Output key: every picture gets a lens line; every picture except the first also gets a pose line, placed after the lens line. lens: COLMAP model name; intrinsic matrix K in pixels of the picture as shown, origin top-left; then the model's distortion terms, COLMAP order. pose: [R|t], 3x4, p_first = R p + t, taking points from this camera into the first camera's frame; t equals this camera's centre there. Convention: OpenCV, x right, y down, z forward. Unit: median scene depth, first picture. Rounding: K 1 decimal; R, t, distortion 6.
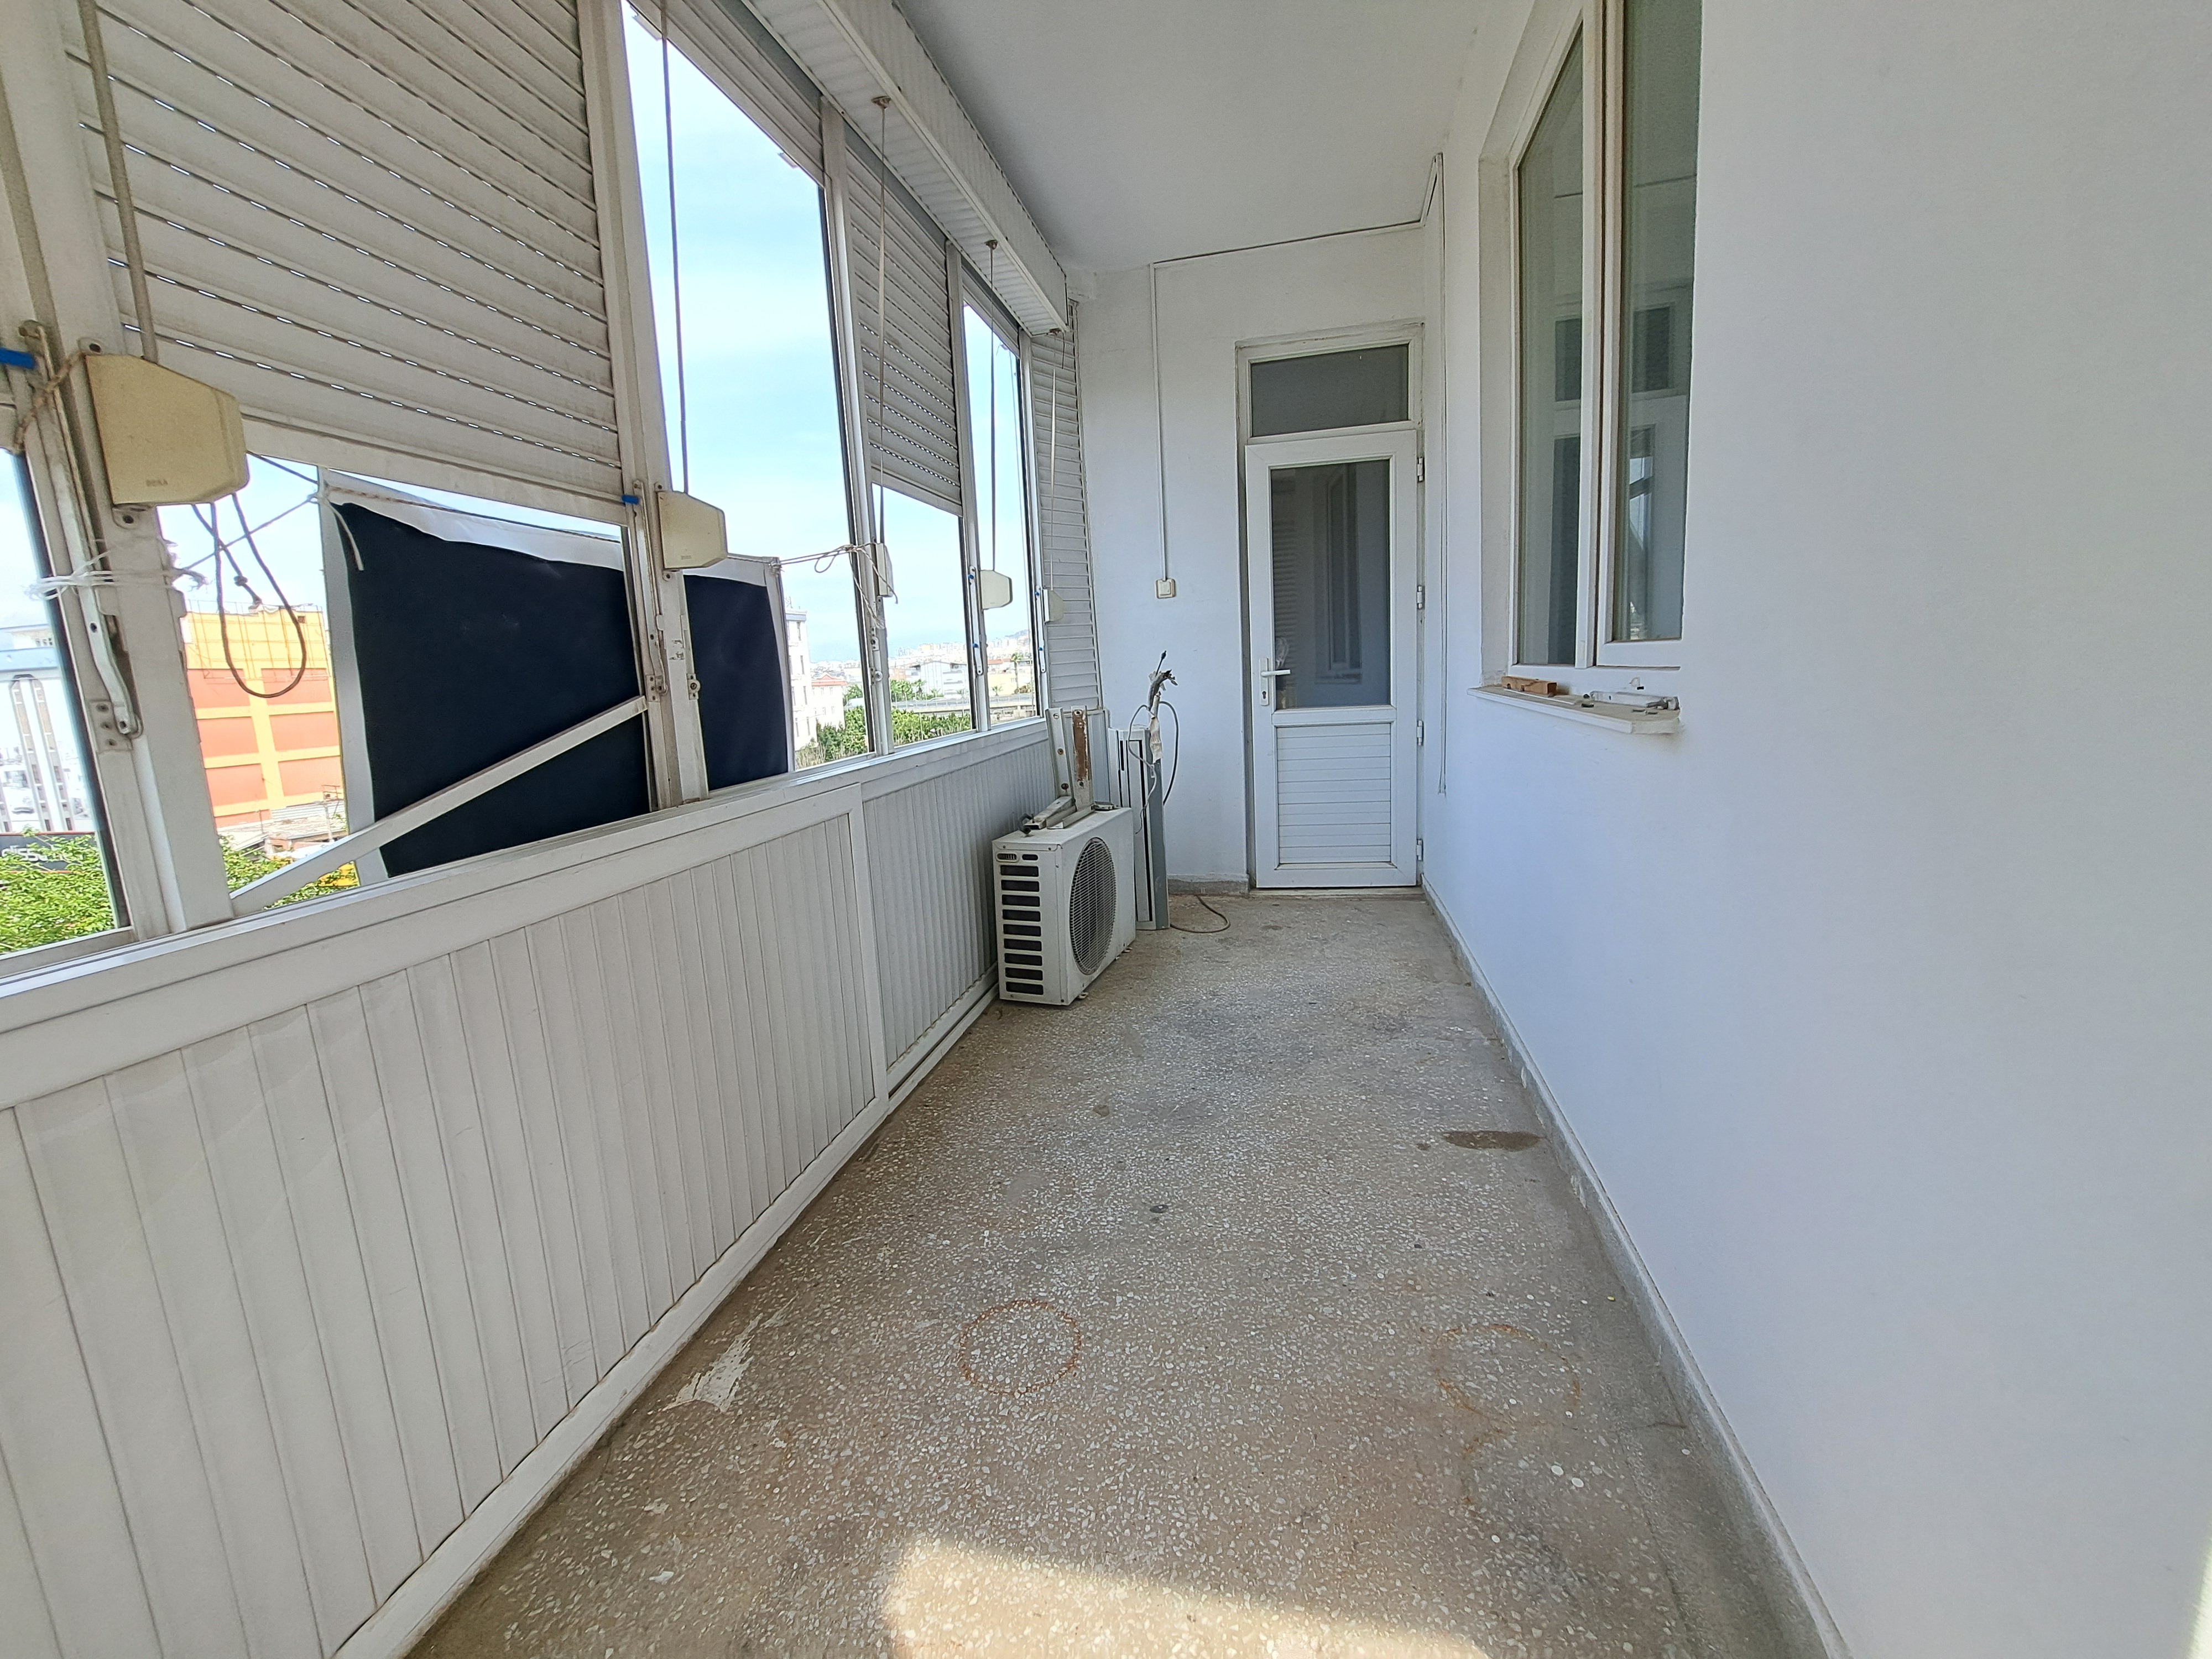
lens RADIAL K [[893.7, 0, 1083.8], [0, 893.7, 811.4], [0, 0, 1]] dist [-0.010046, -0.003078]
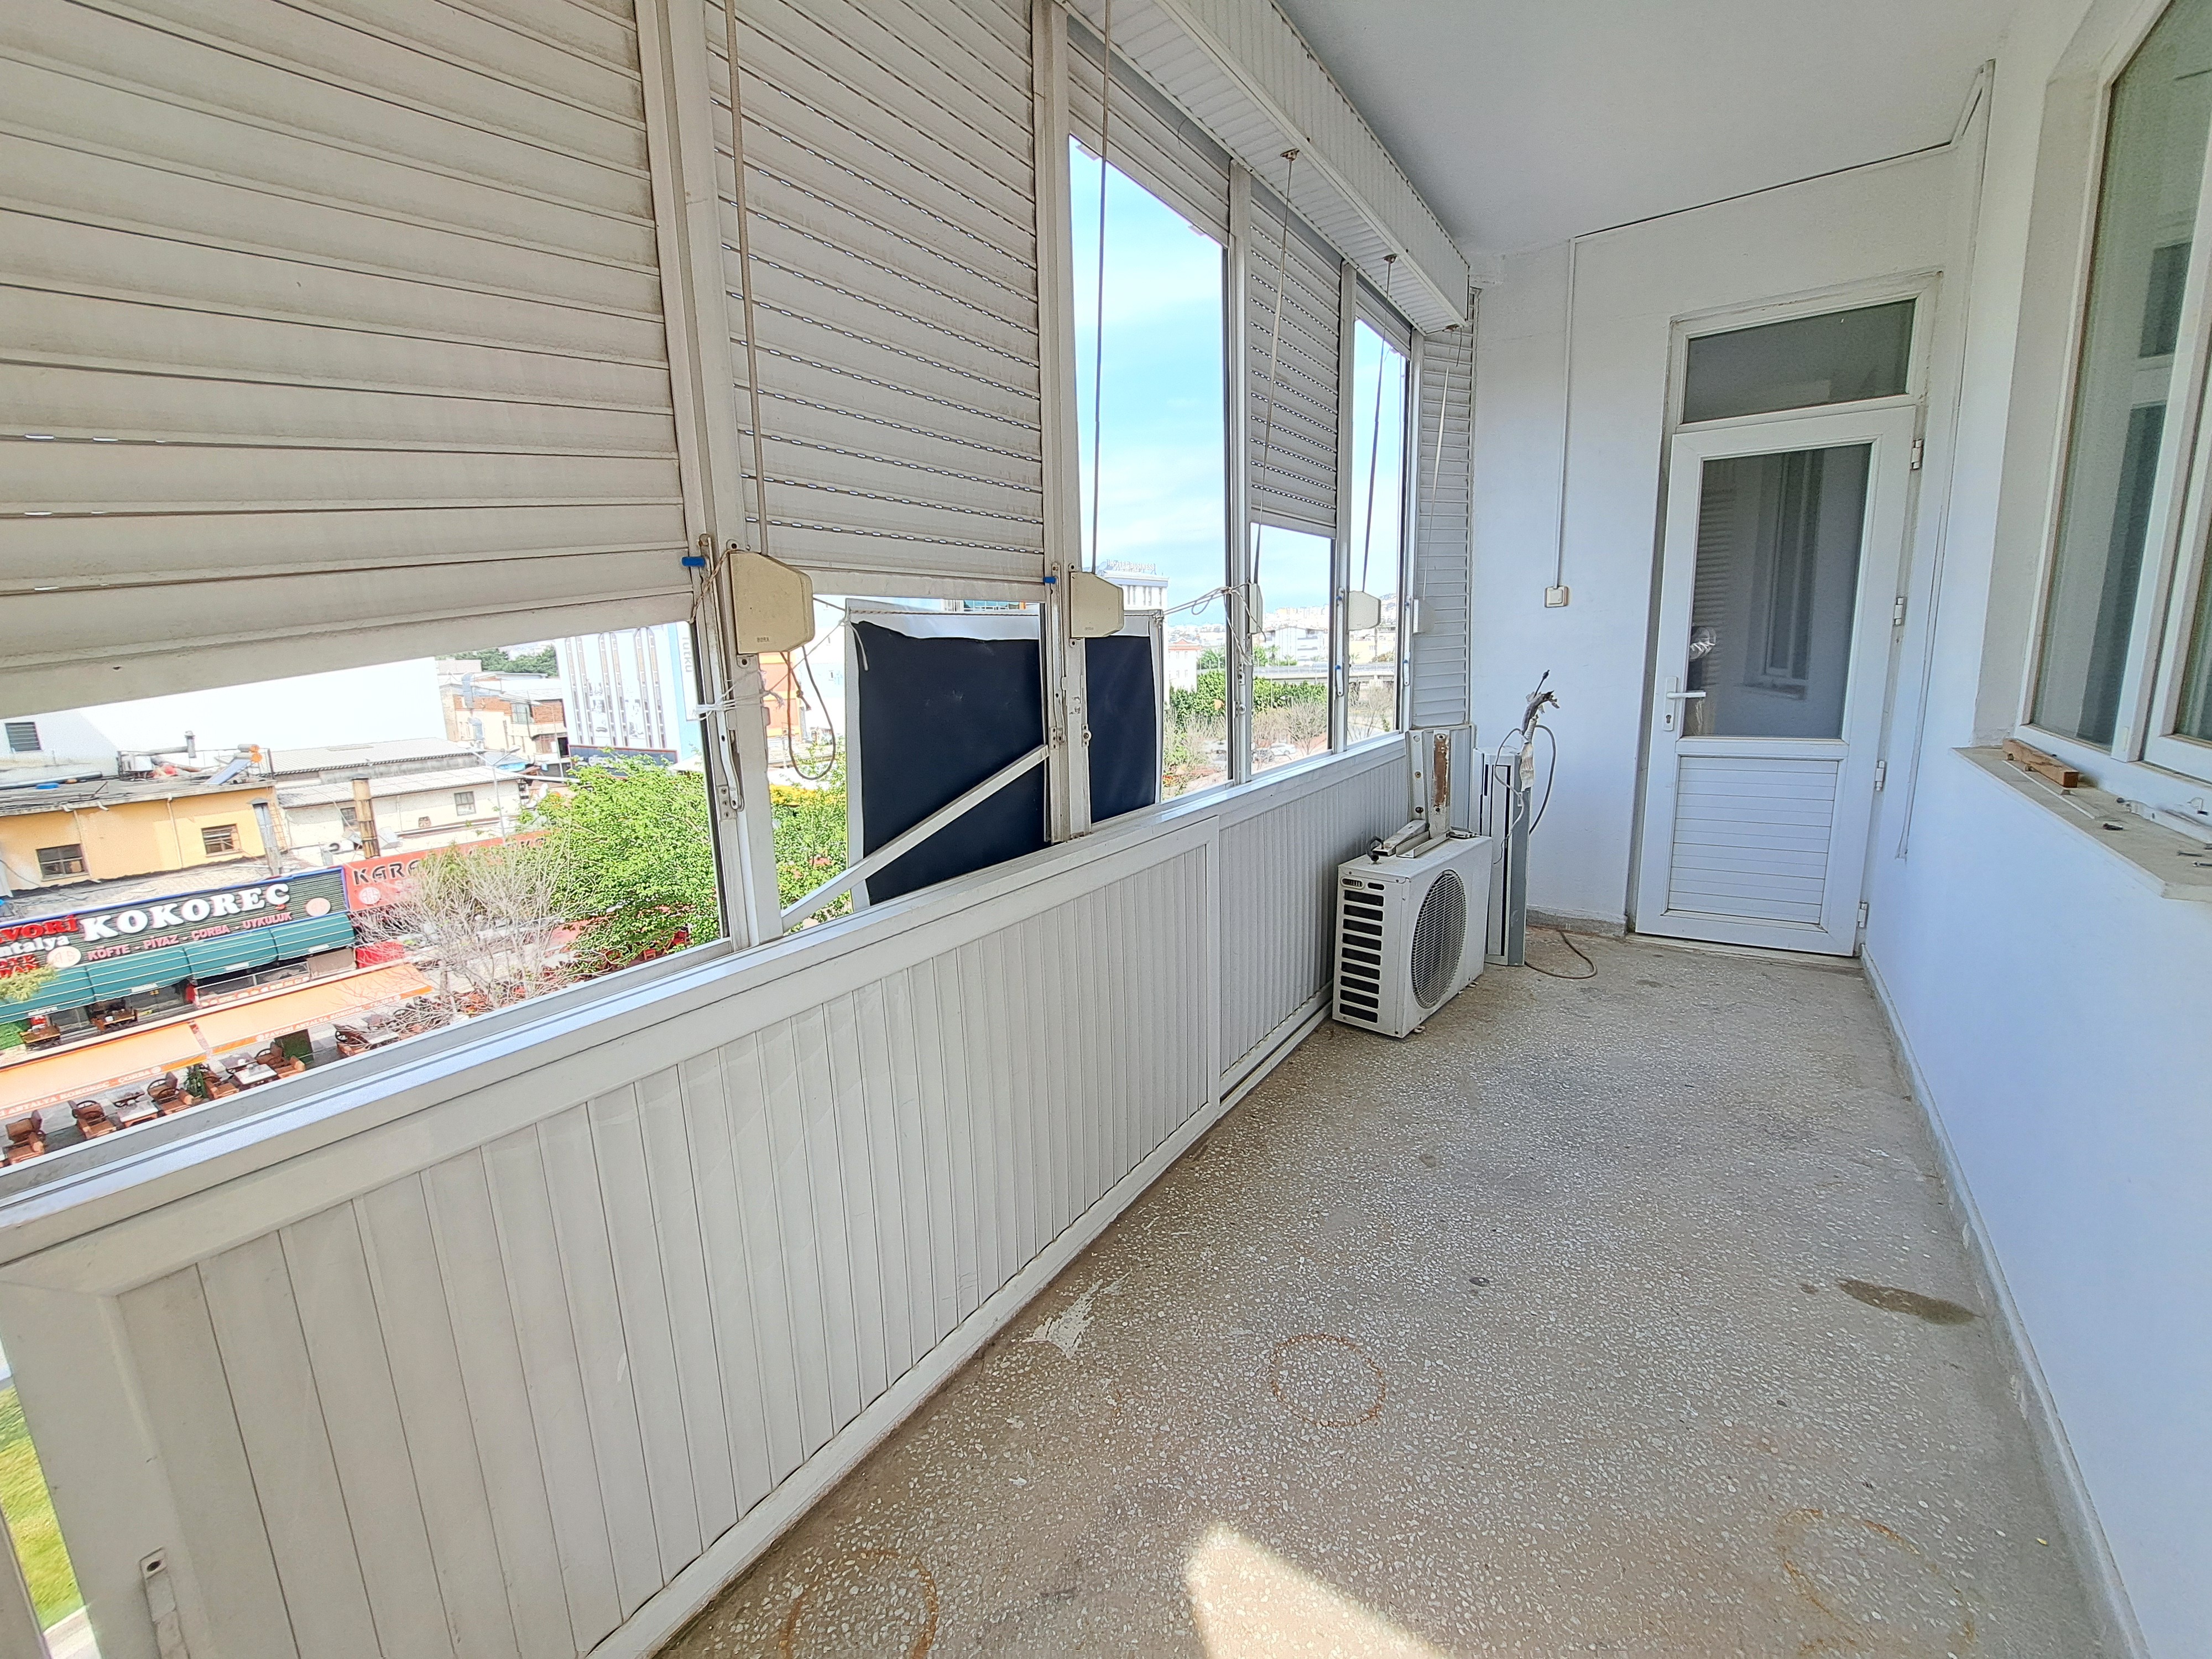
lens RADIAL K [[893.7, 0, 1083.8], [0, 893.7, 811.4], [0, 0, 1]] dist [-0.010046, -0.003078]
pose [[0.926297, 0.087673, -0.366452, -0.005581], [-0.073120, 0.995891, 0.053435, -0.081085], [0.369631, -0.022701, 0.928901, -0.062275]]
